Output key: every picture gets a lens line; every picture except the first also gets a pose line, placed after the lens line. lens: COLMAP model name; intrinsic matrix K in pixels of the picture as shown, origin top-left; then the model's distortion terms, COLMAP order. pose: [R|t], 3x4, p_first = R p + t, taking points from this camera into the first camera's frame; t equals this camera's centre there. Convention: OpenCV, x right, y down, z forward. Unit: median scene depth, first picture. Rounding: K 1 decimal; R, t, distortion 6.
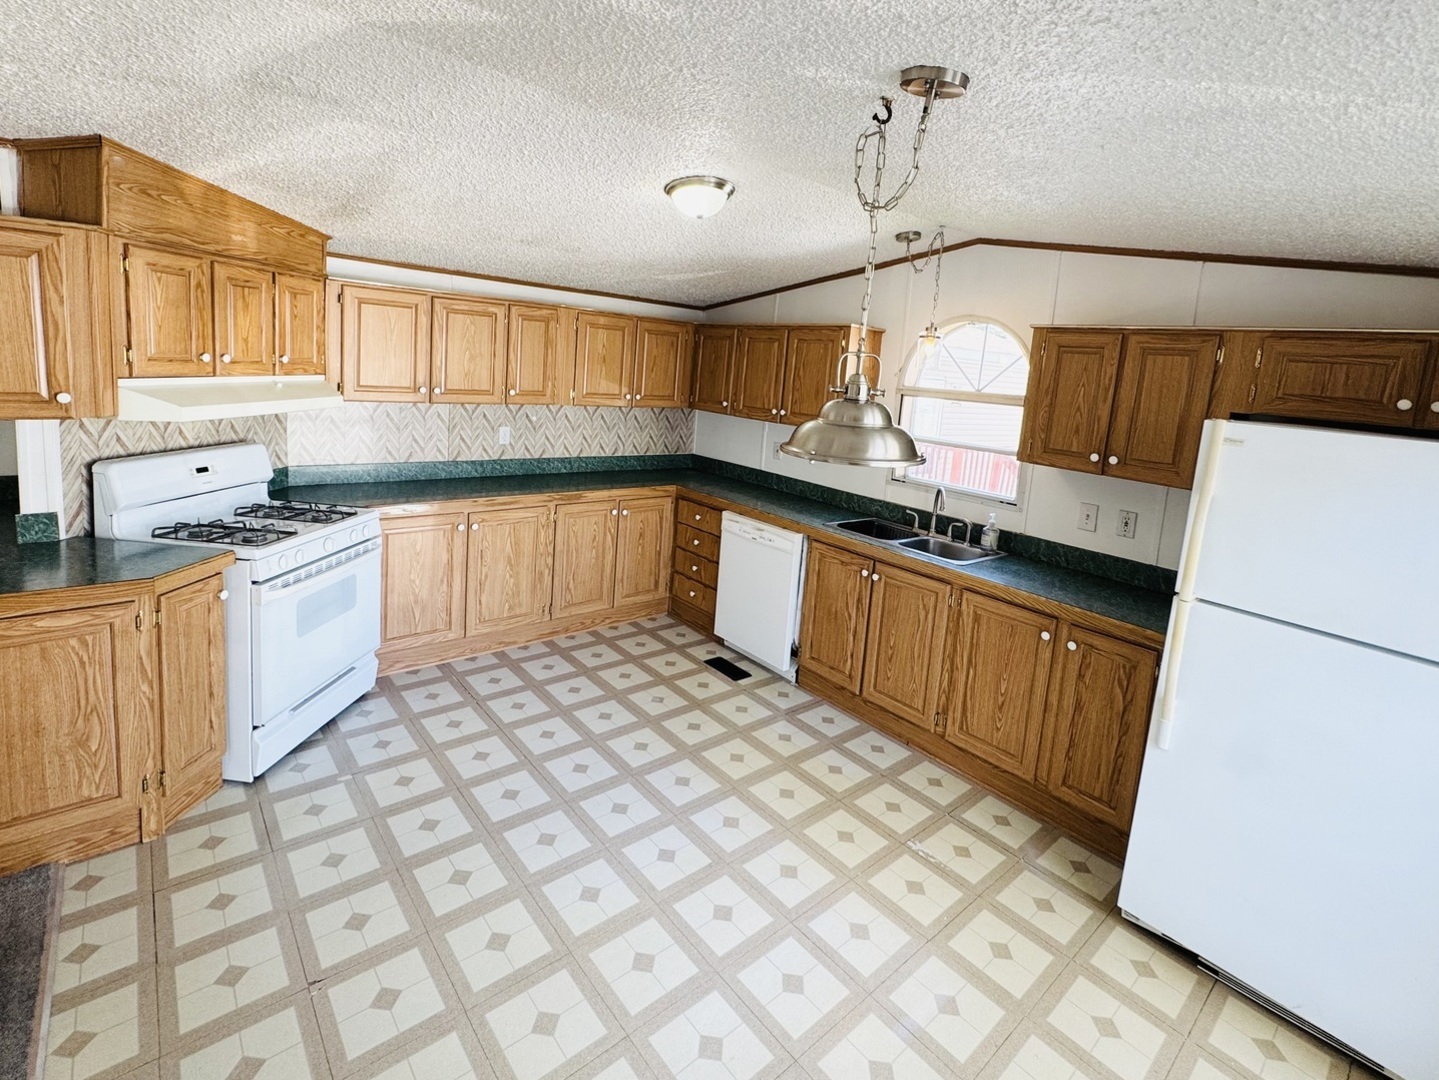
lens RADIAL K [[677.7, 0, 718.4], [0, 677.7, 445.7], [0, 0, 1]] dist [-0.003502, -0.000407]
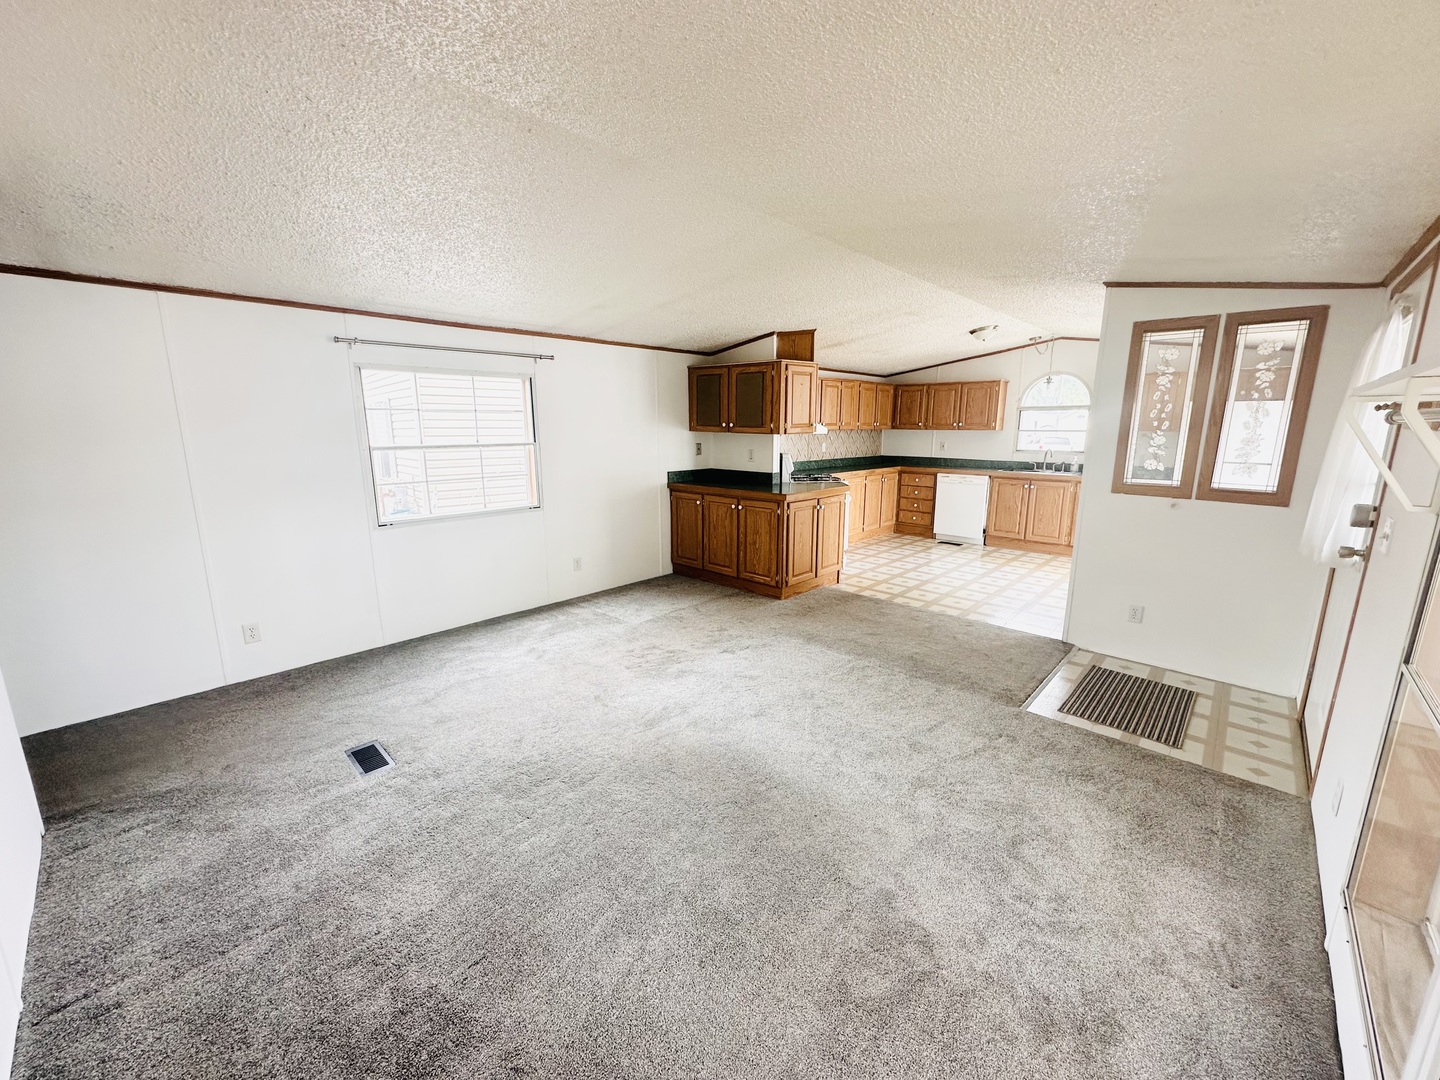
lens RADIAL K [[577.9, 0, 720.0], [0, 577.9, 540.0], [0, 0, 1]] dist [-0.000841, -0.000169]
pose [[0.990941, -0.096613, 0.093281, -1.049127], [0.088279, 0.992050, 0.089687, 0.099952], [-0.101204, -0.080640, 0.991592, -0.902230]]
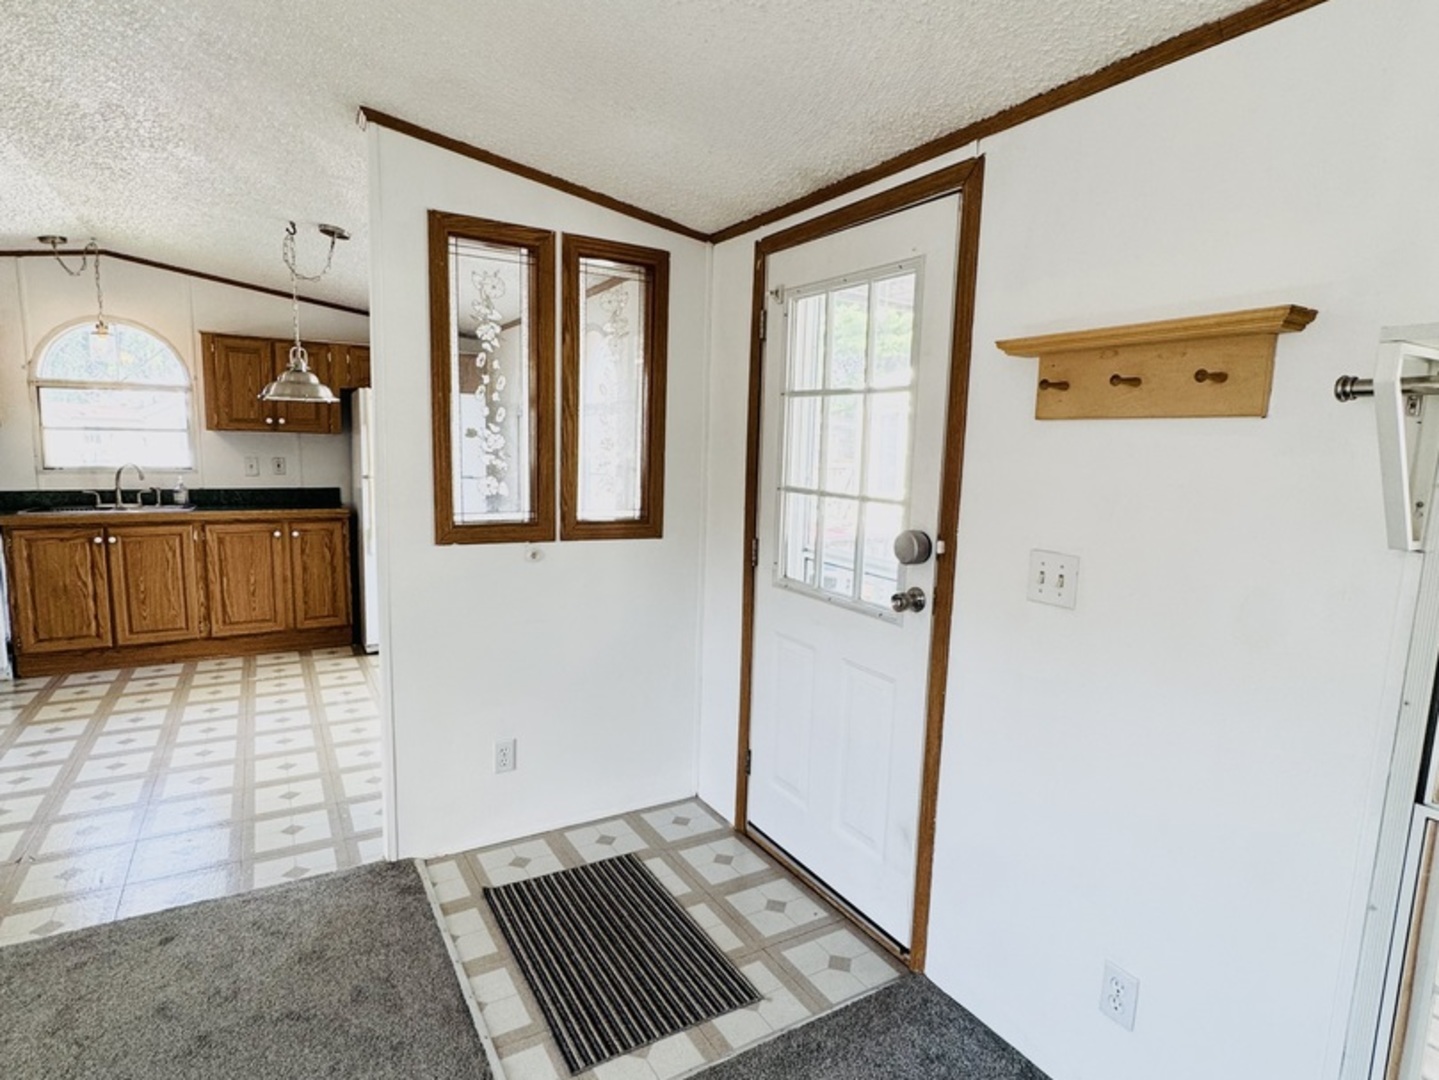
lens RADIAL K [[768.5, 0, 719.5], [0, 768.5, 540.0], [0, 0, 1]] dist [-0.003326, -0.001843]
pose [[0.174022, -0.195100, 0.965221, -0.863565], [0.105745, 0.978212, 0.178661, 0.067428], [-0.979048, 0.070976, 0.190861, -0.285906]]
